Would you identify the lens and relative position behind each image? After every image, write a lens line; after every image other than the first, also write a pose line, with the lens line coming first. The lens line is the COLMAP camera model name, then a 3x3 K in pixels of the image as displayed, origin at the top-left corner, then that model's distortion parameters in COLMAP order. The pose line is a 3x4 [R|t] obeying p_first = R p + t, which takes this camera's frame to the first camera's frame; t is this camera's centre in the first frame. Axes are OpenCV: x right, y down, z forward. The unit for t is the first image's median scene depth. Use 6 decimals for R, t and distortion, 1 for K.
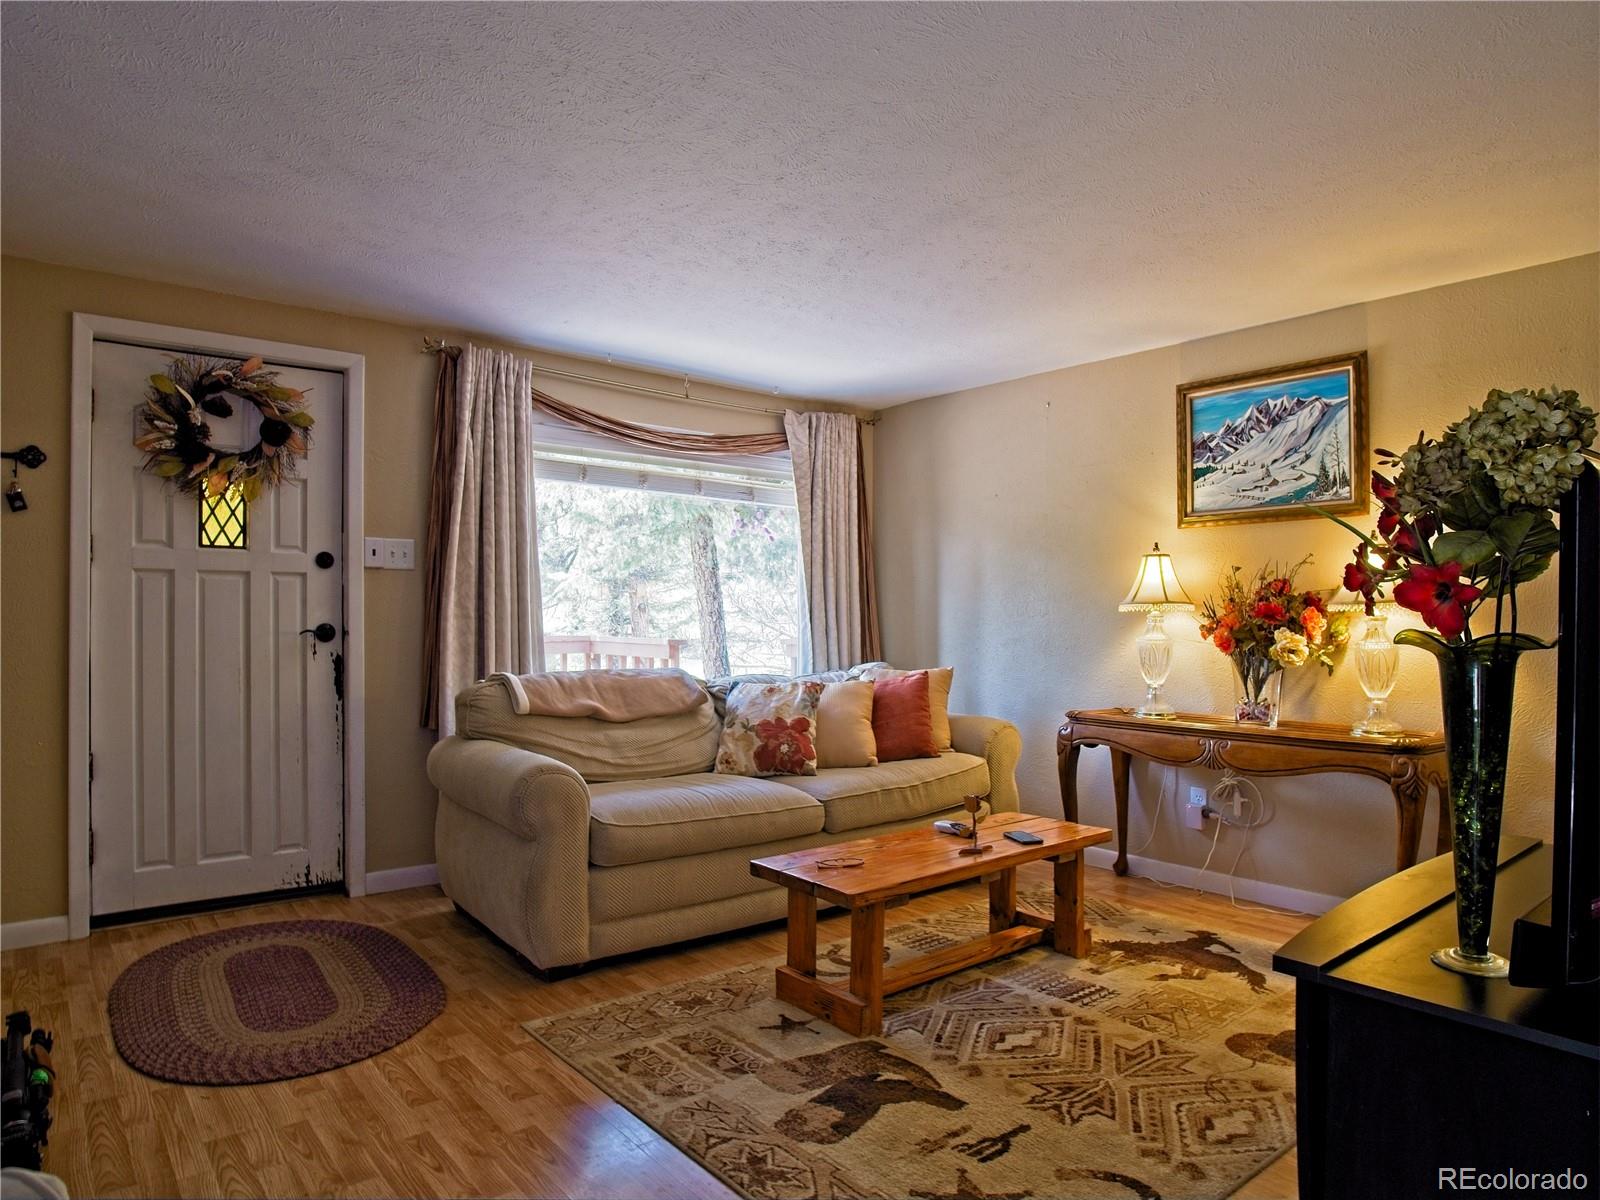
lens RADIAL K [[990.6, 0, 811.3], [0, 990.6, 609.1], [0, 0, 1]] dist [-0.049593, 0.012075]
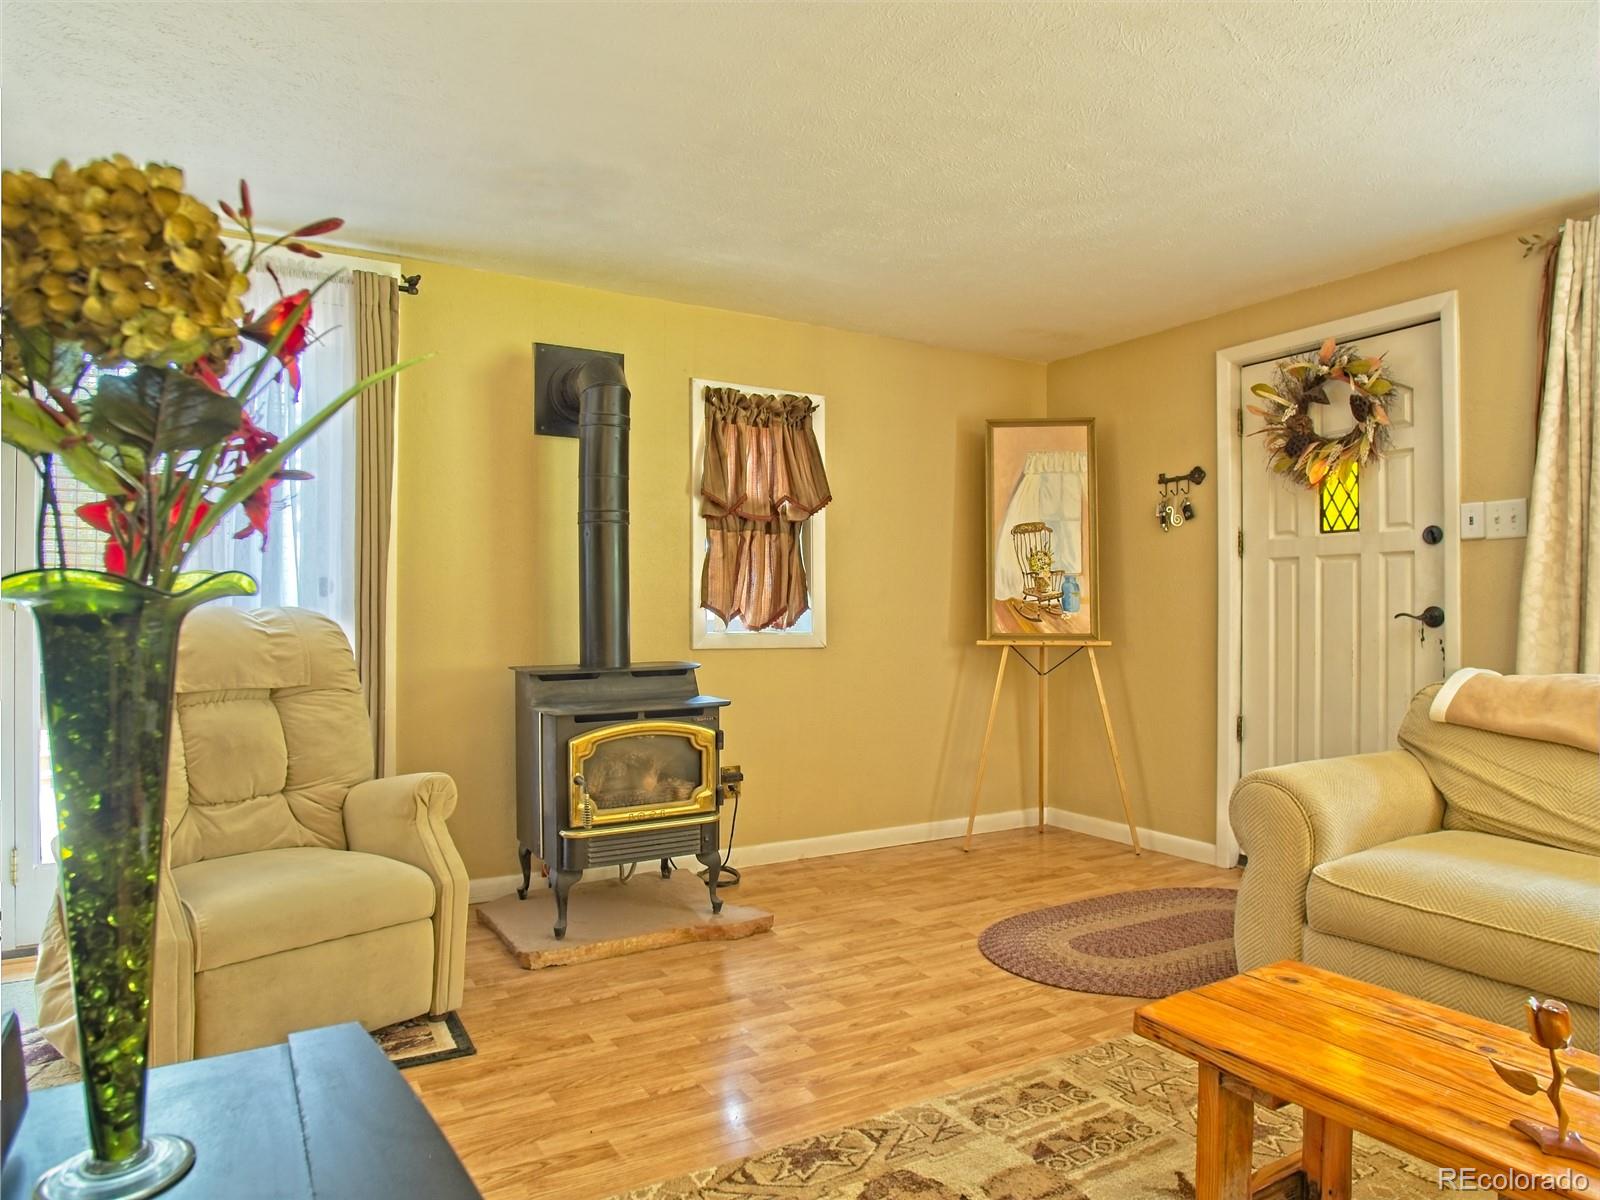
lens RADIAL K [[990.6, 0, 811.3], [0, 990.6, 609.1], [0, 0, 1]] dist [-0.049593, 0.012075]
pose [[-0.151027, -0.005938, -0.988512, 0.506179], [0.003925, 0.999970, -0.006607, 0.022738], [0.988522, -0.004878, -0.150999, 0.641153]]
